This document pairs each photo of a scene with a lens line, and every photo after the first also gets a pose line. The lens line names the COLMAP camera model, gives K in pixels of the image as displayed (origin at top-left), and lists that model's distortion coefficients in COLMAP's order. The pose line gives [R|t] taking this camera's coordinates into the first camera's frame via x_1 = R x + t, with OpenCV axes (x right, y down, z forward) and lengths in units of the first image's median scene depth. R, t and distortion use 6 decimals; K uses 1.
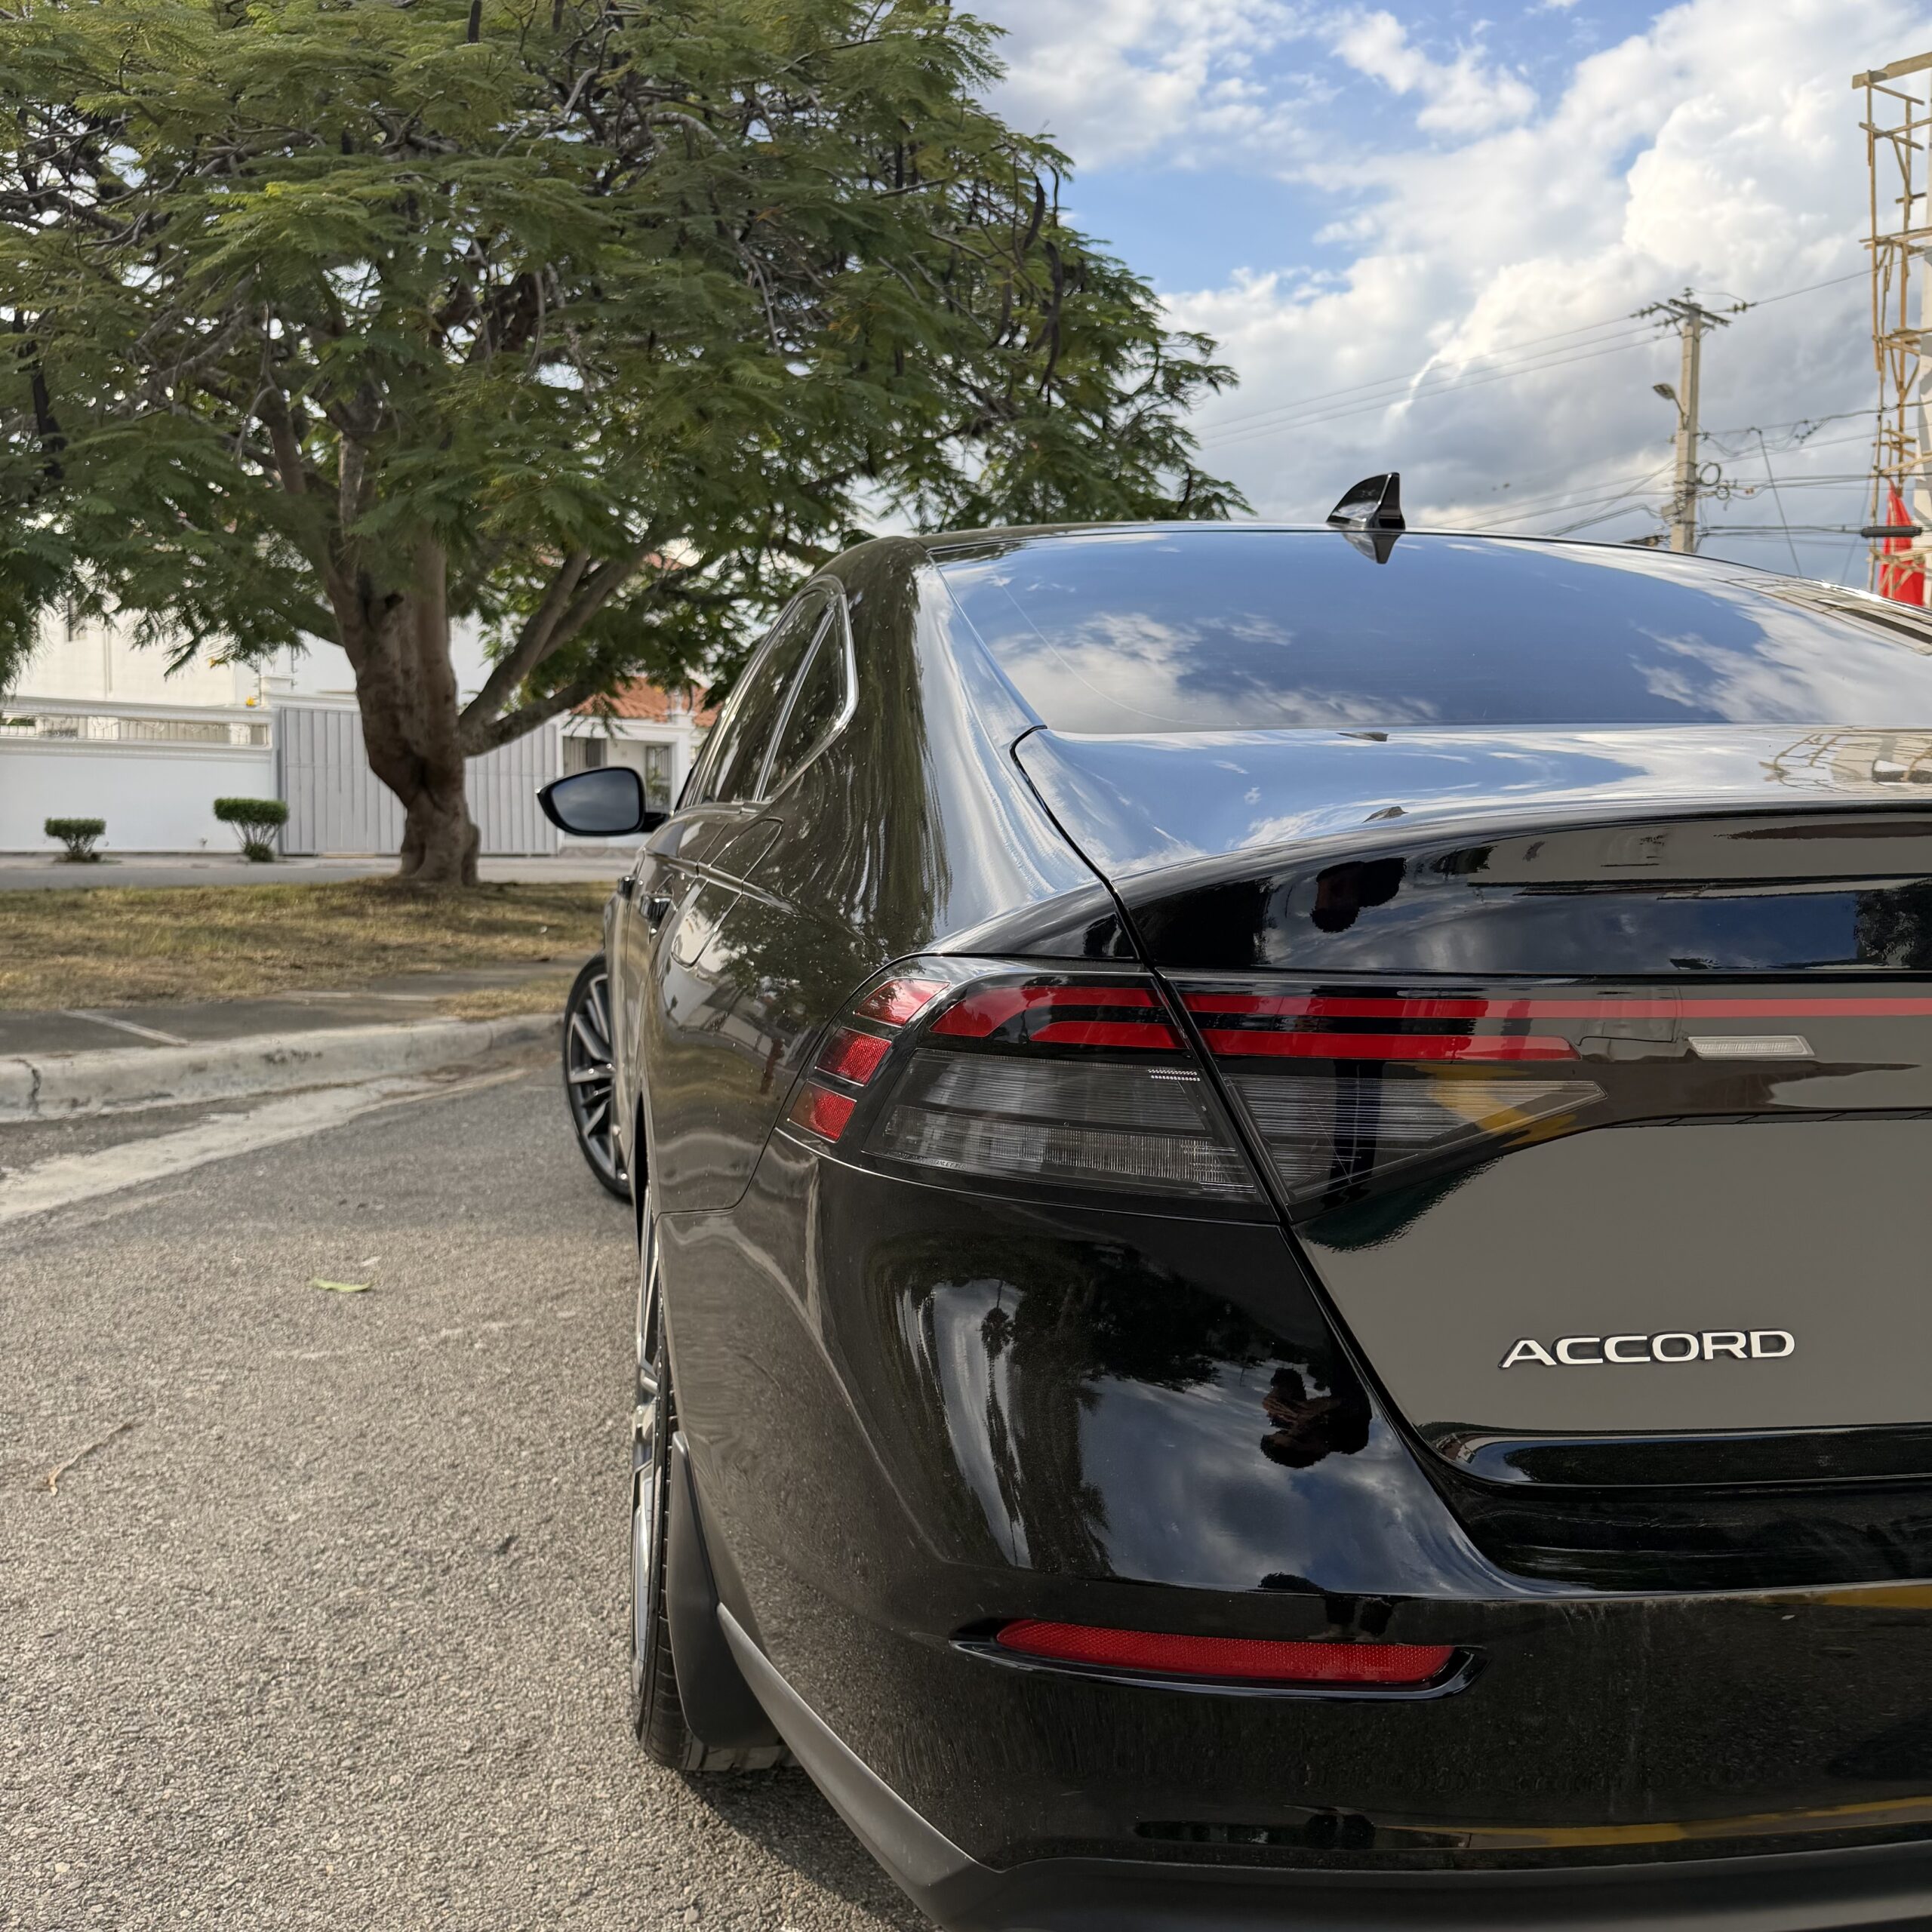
lens RADIAL K [[1915.9, 0, 966.0], [0, 1915.9, 966.0], [0, 0, 1]] dist [0.090025, 0.000566]
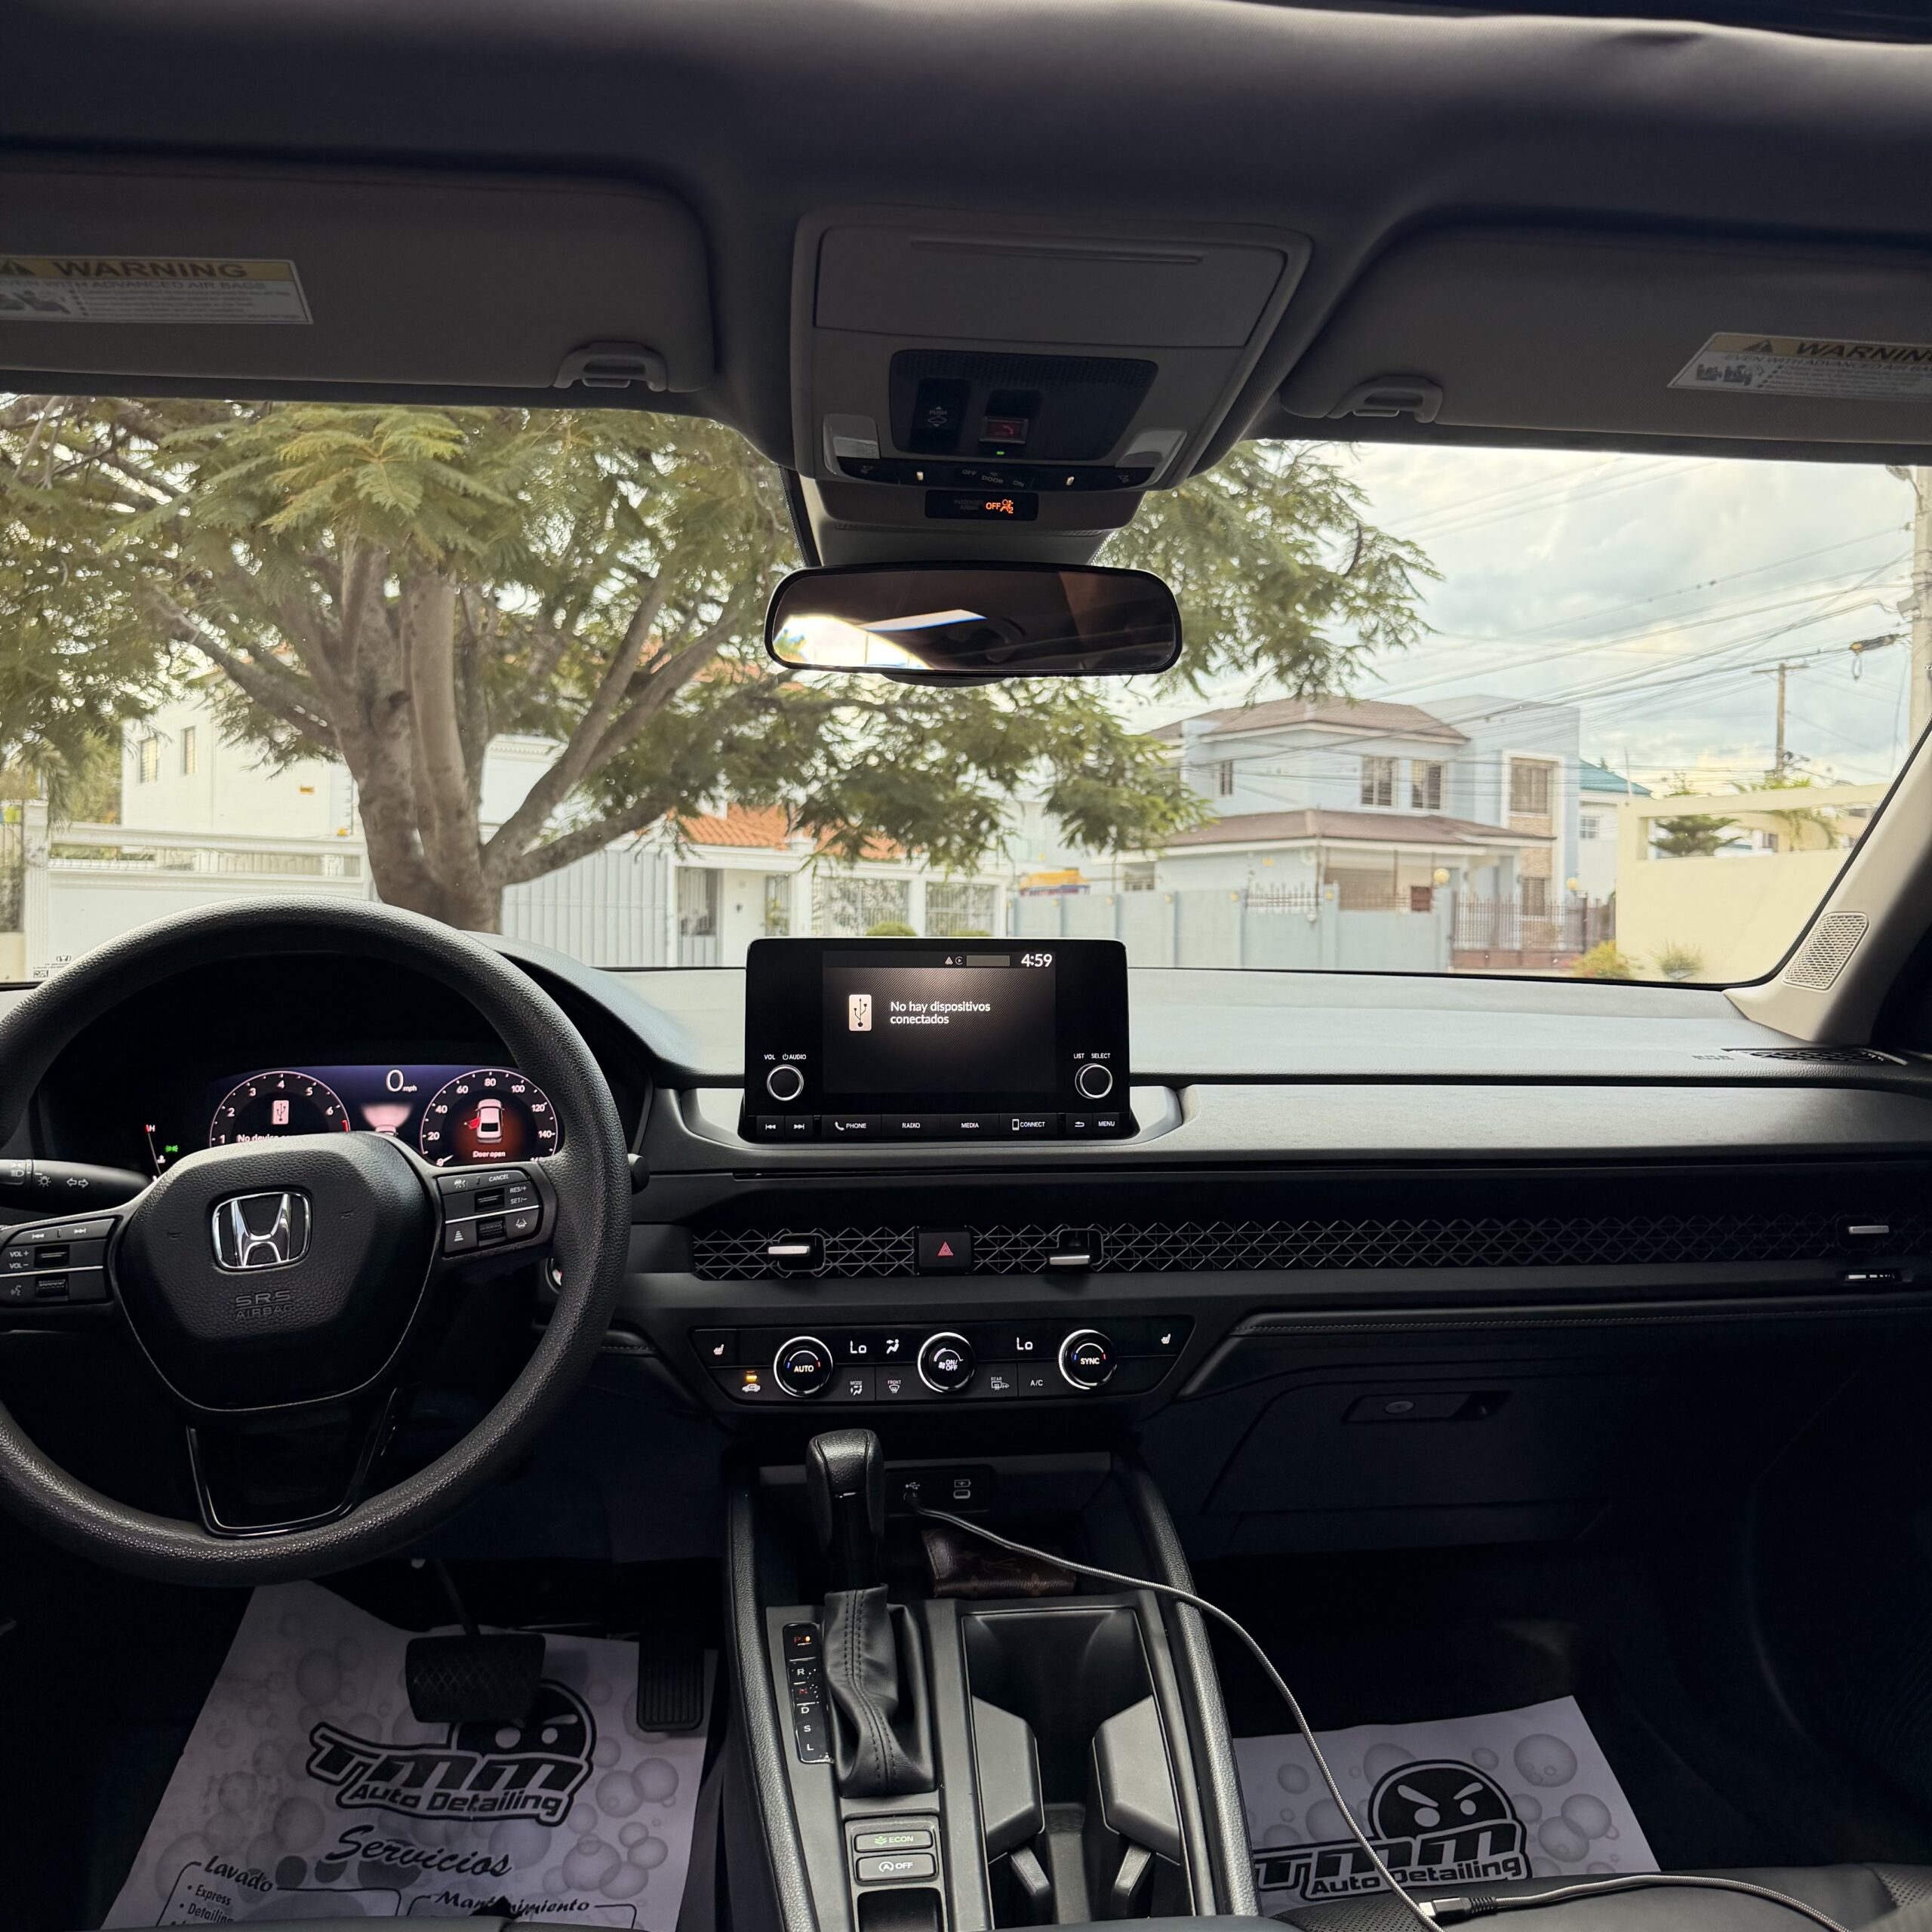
lens RADIAL K [[1859.5, 0, 1047.5], [0, 1859.5, 967.4], [0, 0, 1]] dist [0.087705, -0.217473]
pose [[0.999017, 0.000698, -0.044323, 0.016915], [-0.003680, 0.997730, -0.067236, -0.017310], [0.044175, 0.067333, 0.996752, 0.186844]]
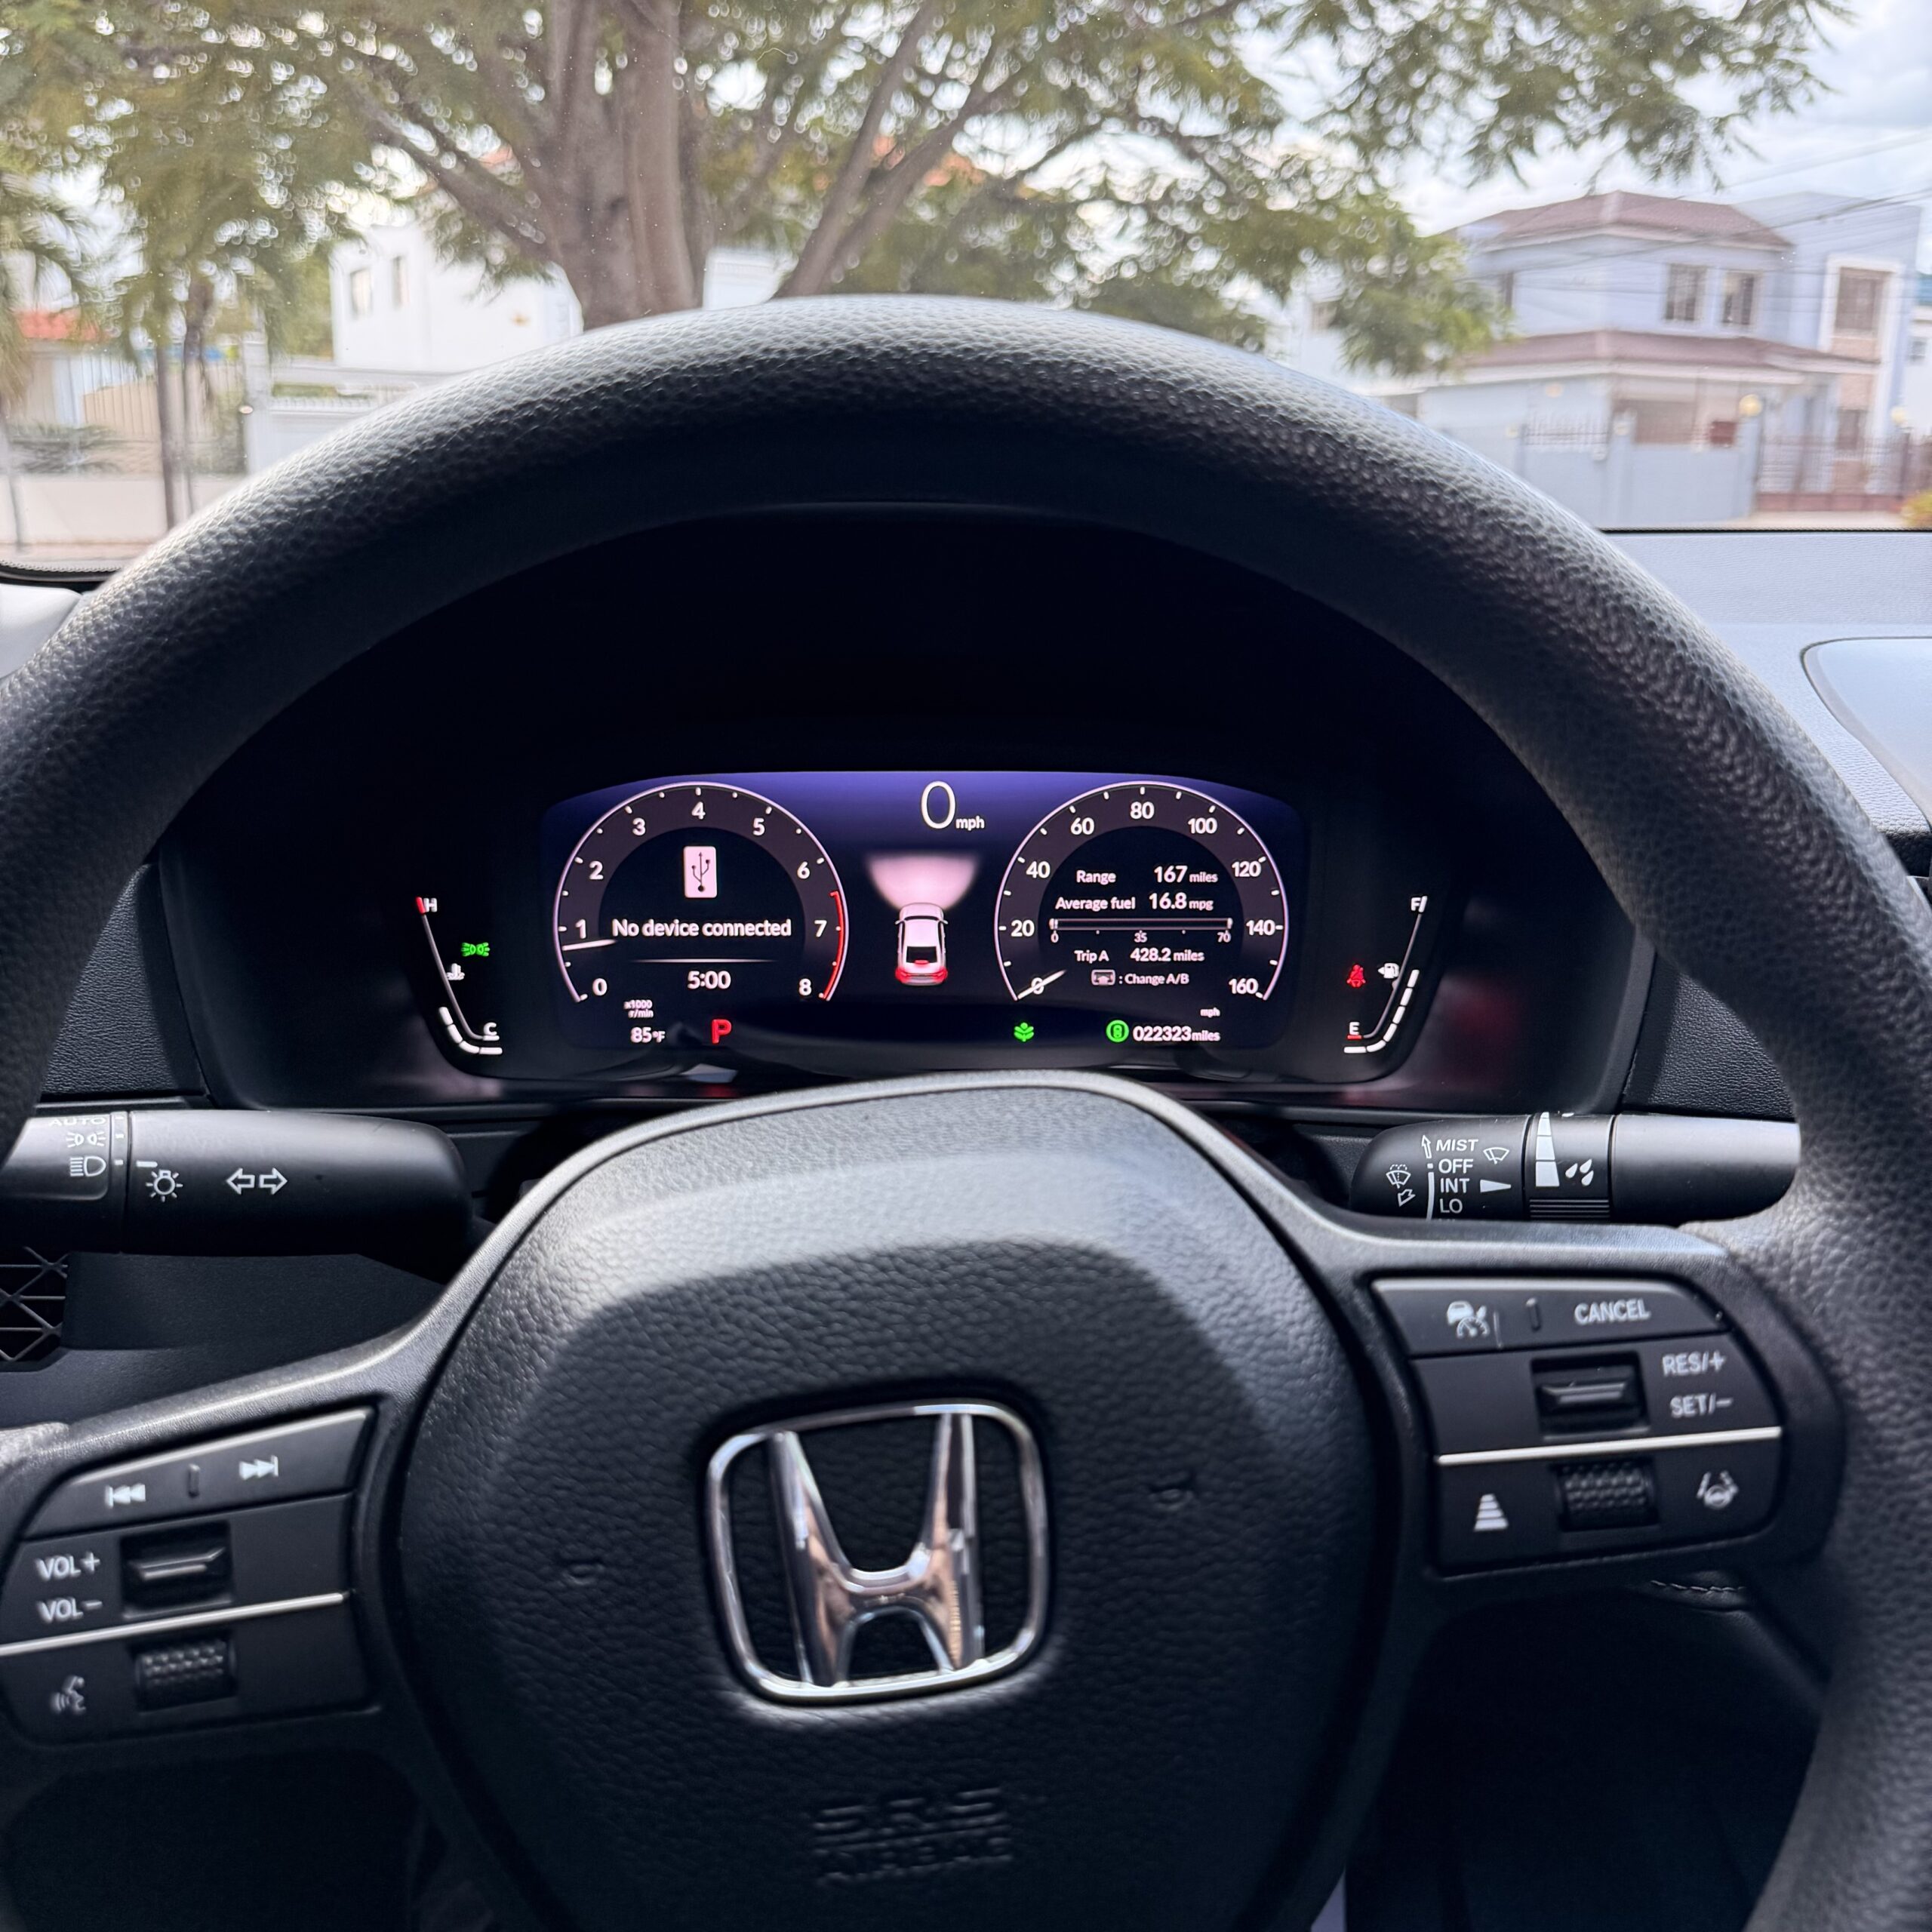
lens RADIAL K [[1910.3, 0, 966.0], [0, 1910.3, 966.0], [0, 0, 1]] dist [0.072835, -0.167517]
pose [[0.979787, 0.048225, -0.194143, -0.004949], [-0.015854, 0.986174, 0.164954, -0.020485], [0.199413, -0.158541, 0.967005, 0.226835]]
